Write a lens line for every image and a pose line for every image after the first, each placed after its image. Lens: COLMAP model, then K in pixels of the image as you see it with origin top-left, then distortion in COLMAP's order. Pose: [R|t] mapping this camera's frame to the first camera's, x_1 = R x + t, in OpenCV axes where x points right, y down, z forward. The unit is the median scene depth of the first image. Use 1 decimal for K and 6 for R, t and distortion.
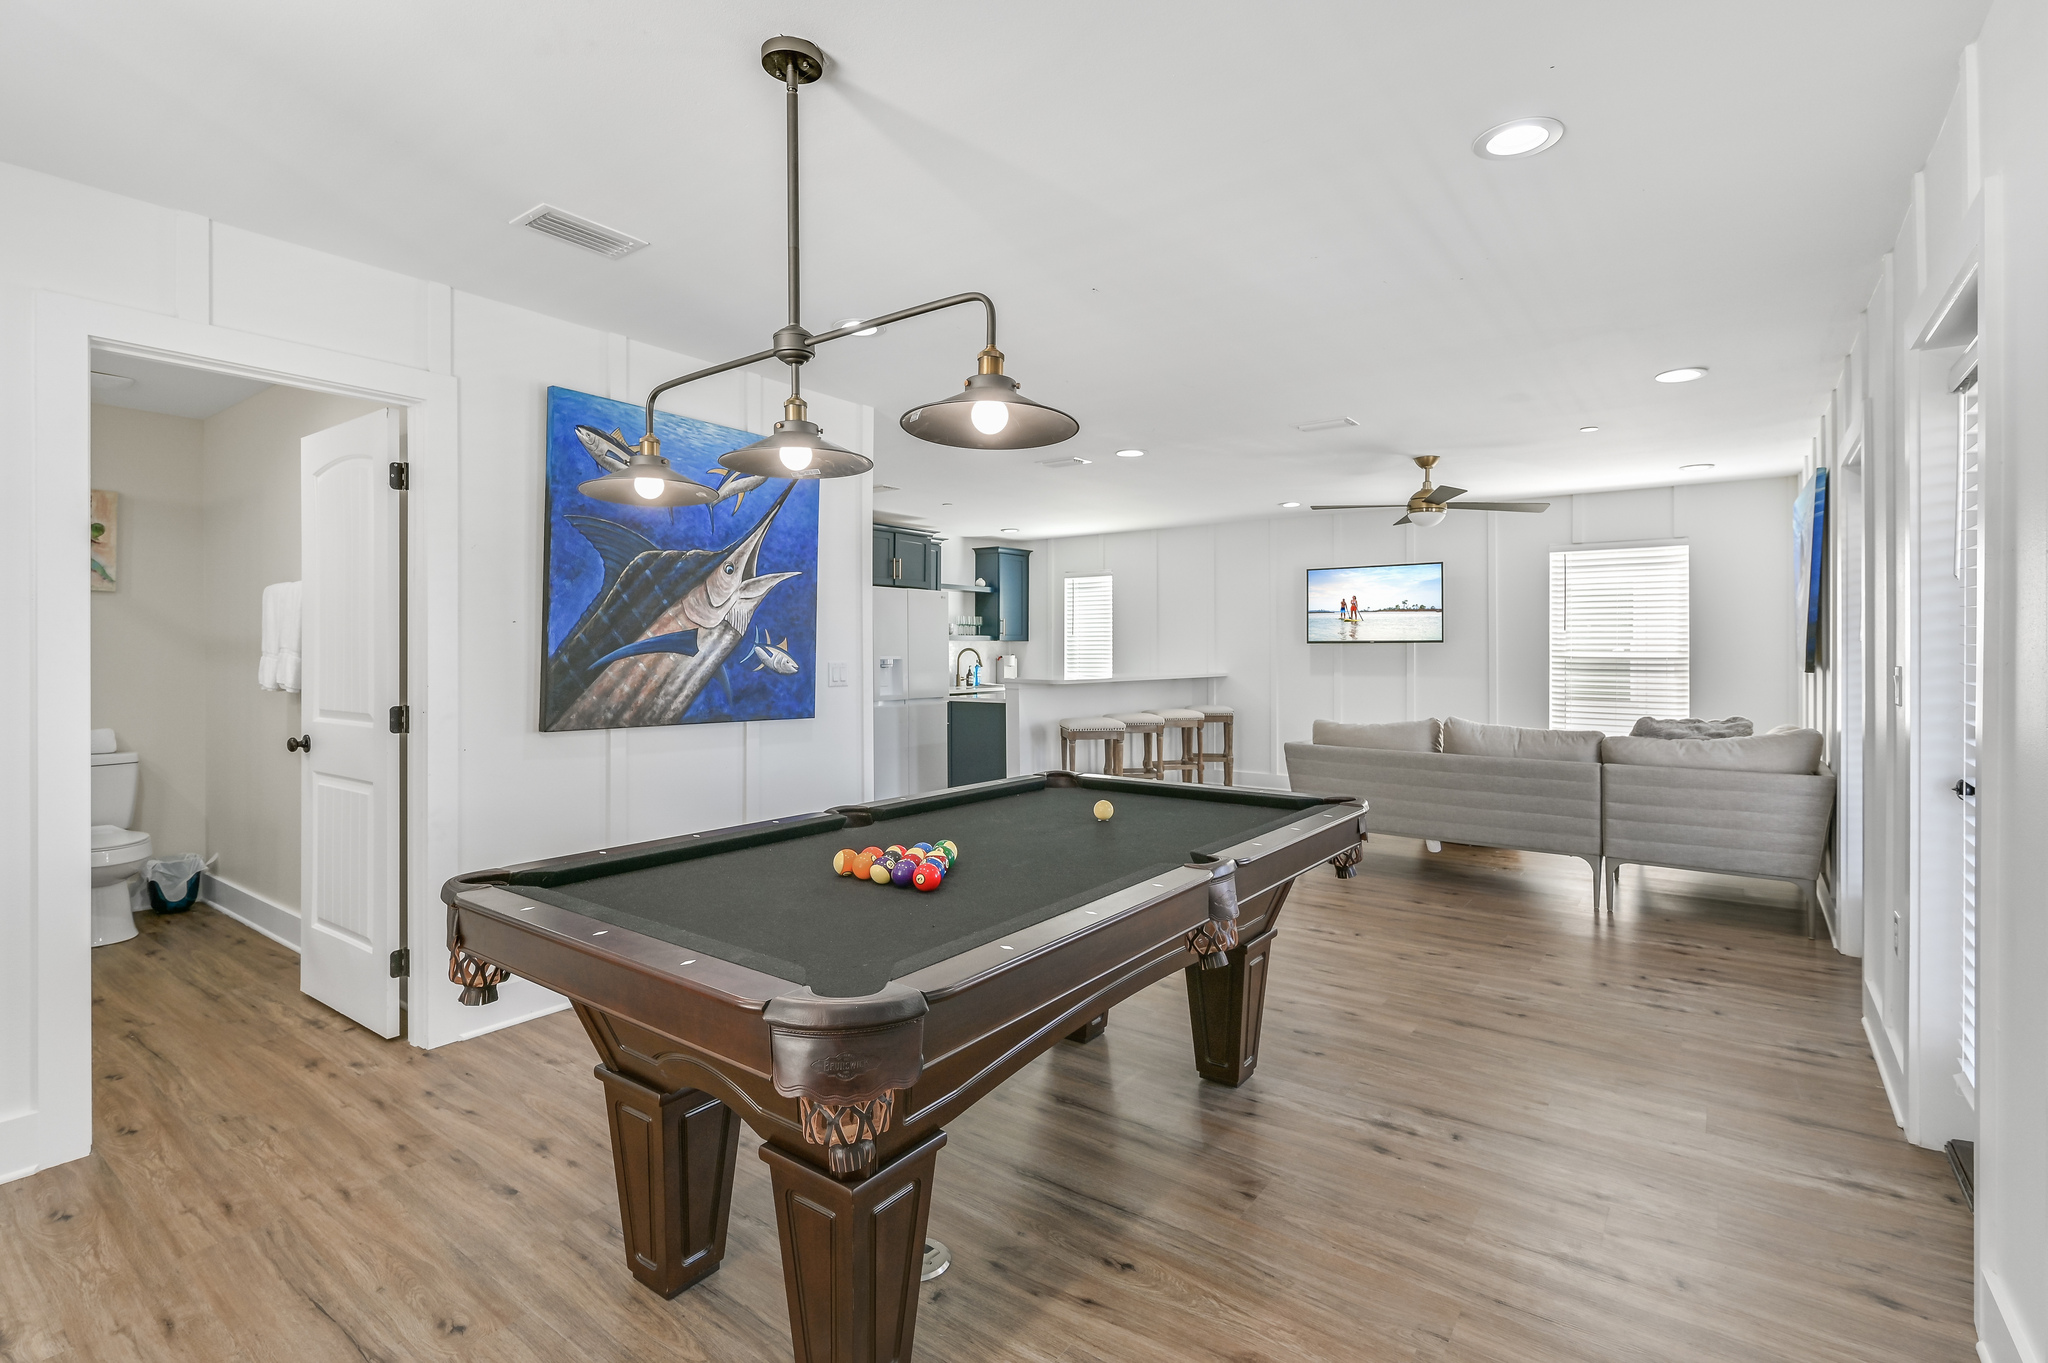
lens RADIAL K [[948.6, 0, 1018.9], [0, 948.6, 646.3], [0, 0, 1]] dist [0.001513, 0.000129]
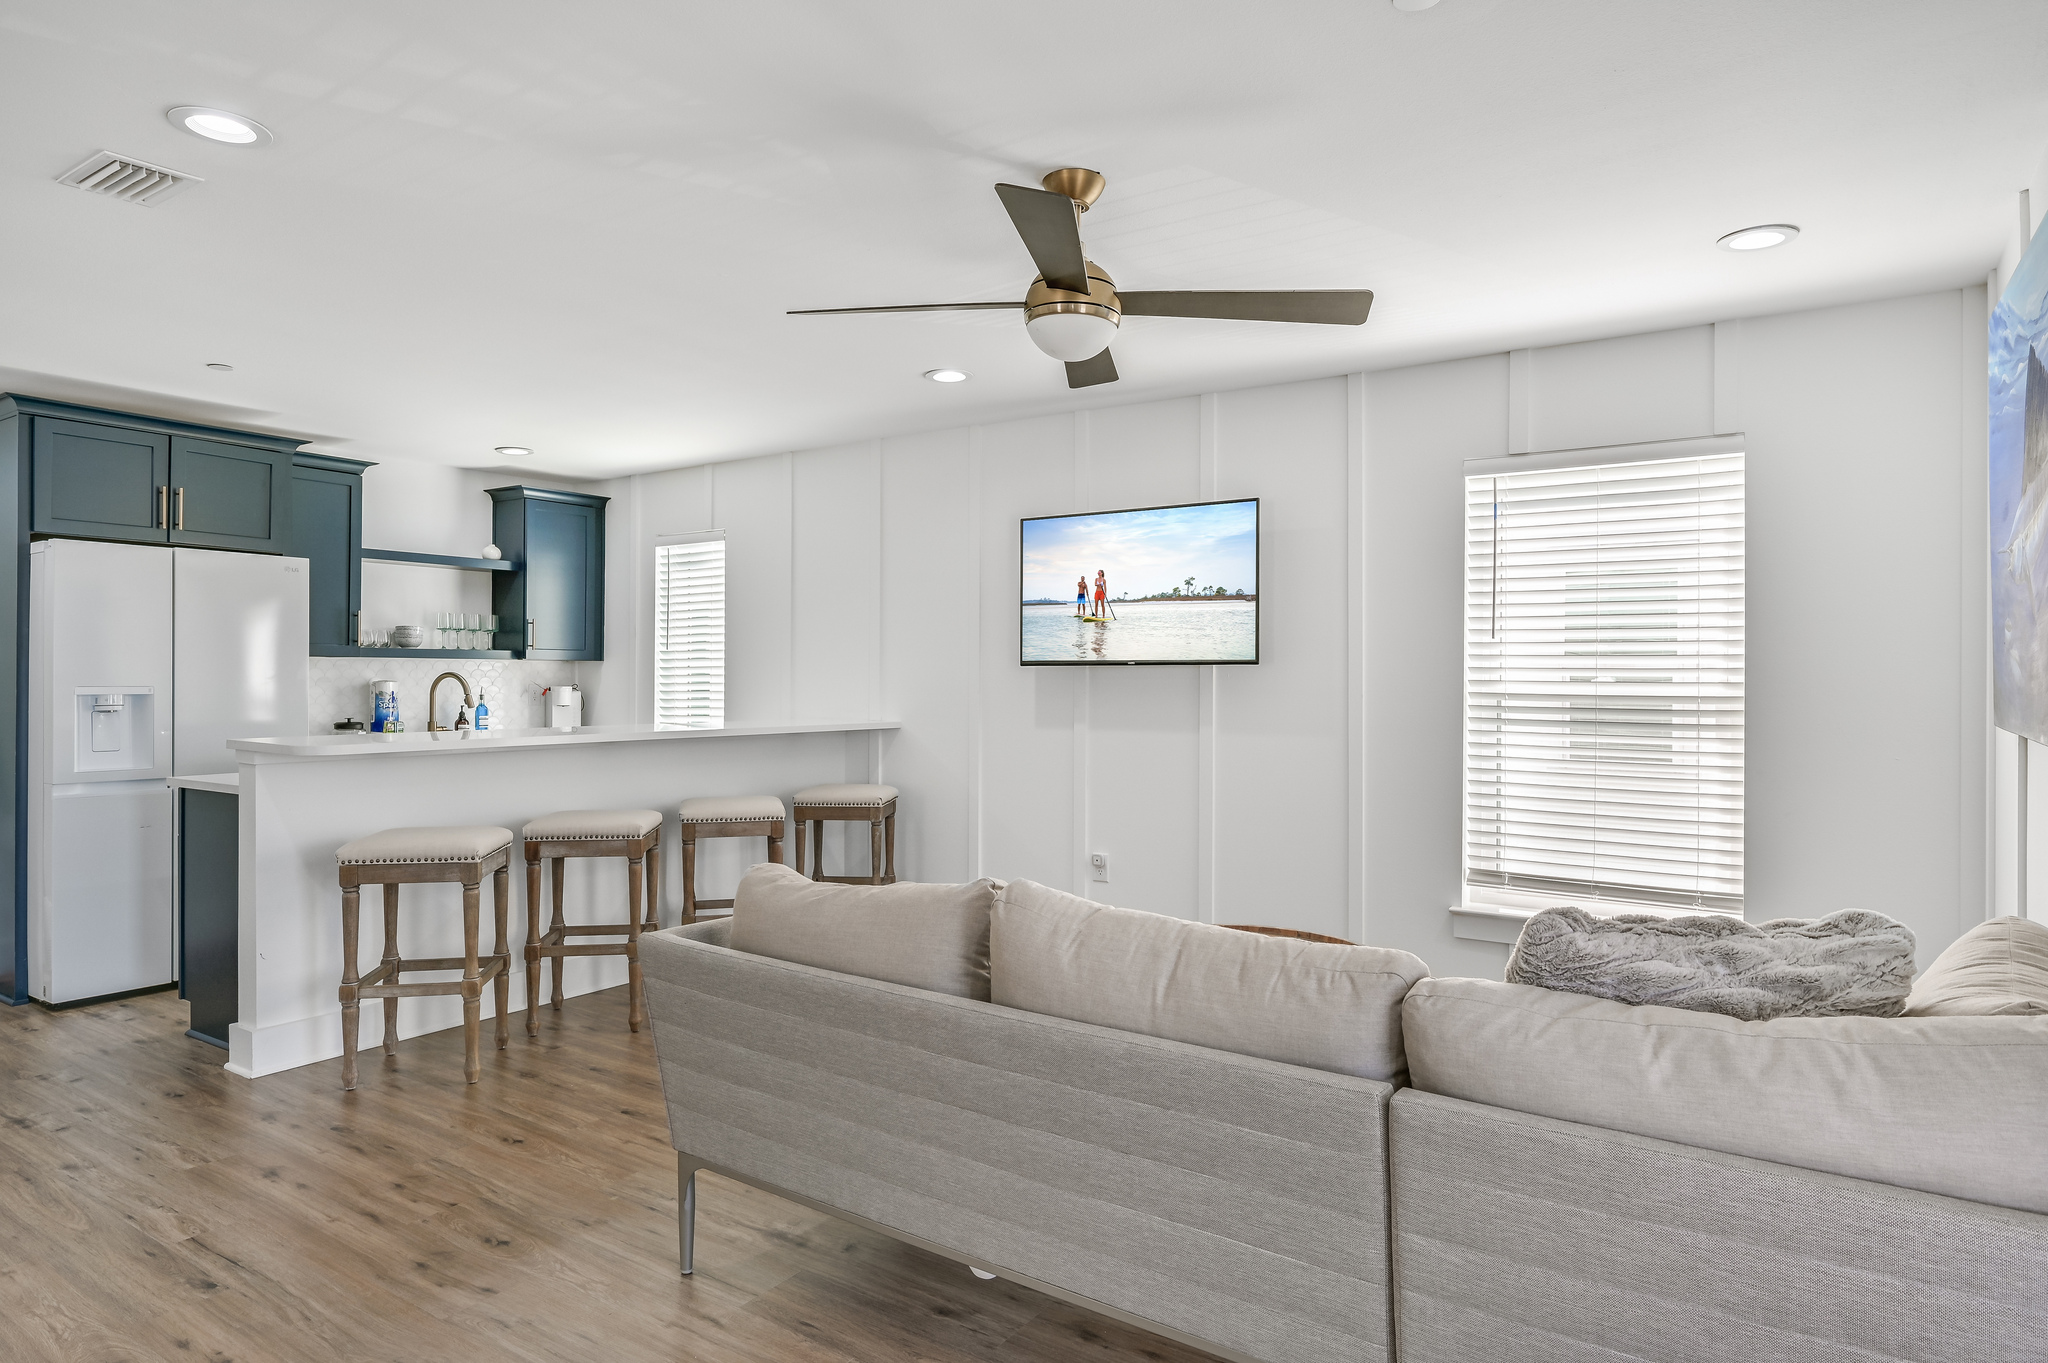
lens RADIAL K [[1170.1, 0, 1024.0], [0, 1170.1, 681.5], [0, 0, 1]] dist [-0.001171, -0.000348]
pose [[0.999057, 0.003579, 0.043266, 0.293398], [-0.003863, 0.999972, 0.006466, 0.001540], [-0.043241, -0.006627, 0.999043, 0.395710]]
